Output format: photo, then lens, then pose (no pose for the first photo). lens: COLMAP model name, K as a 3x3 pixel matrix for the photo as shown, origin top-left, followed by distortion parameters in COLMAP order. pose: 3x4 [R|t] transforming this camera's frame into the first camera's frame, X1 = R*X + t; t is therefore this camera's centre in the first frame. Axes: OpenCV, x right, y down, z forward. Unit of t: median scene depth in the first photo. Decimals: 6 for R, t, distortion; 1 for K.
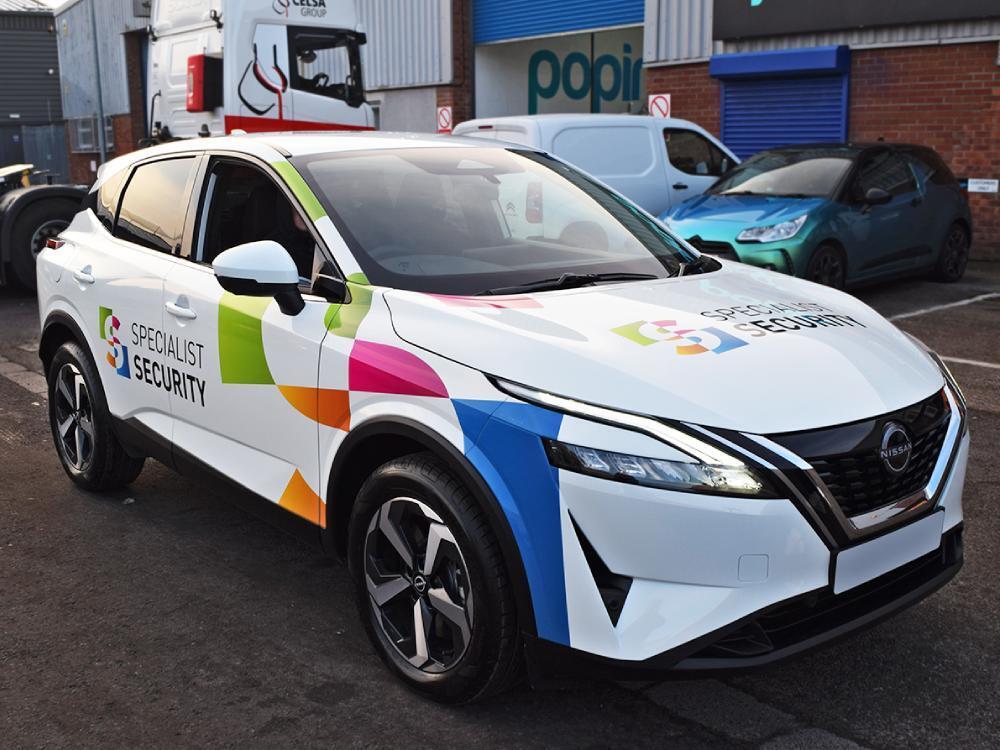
lens RADIAL K [[934.9, 0, 500.0], [0, 934.9, 375.0], [0, 0, 1]] dist [-0.061617, 0.005140]
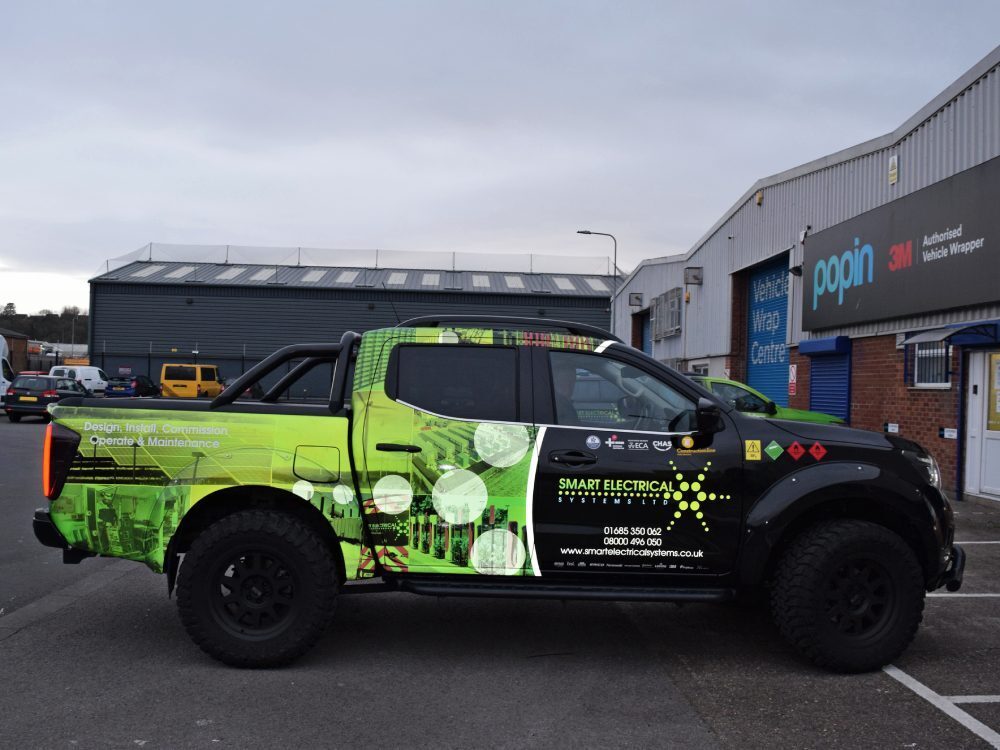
lens RADIAL K [[934.9, 0, 500.0], [0, 934.9, 375.0], [0, 0, 1]] dist [-0.061617, 0.005140]
pose [[0.762860, 0.020715, -0.646231, 0.775134], [-0.187180, 0.963762, -0.190068, 0.091273], [0.618876, 0.265957, 0.739094, -0.410472]]
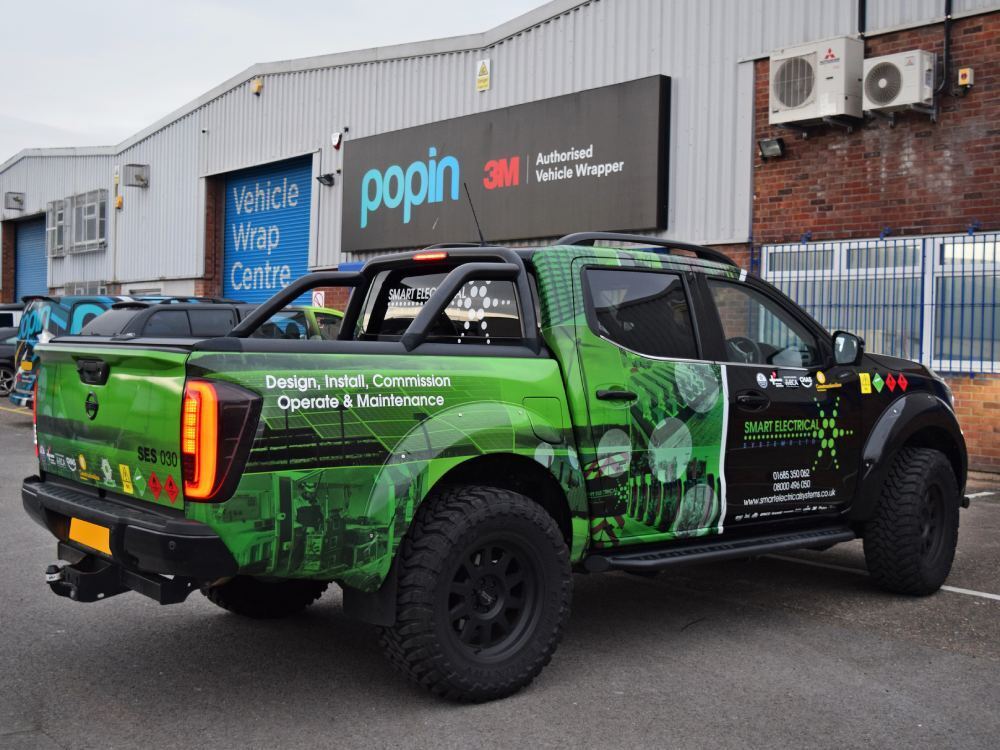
lens RADIAL K [[1156.0, 0, 500.0], [0, 1156.0, 375.0], [0, 0, 1]] dist [-0.078574, 0.019401]
pose [[0.996963, 0.031700, -0.071133, 0.538516], [-0.045700, 0.977740, -0.204784, 0.121752], [0.063058, 0.207413, 0.976219, -0.501663]]
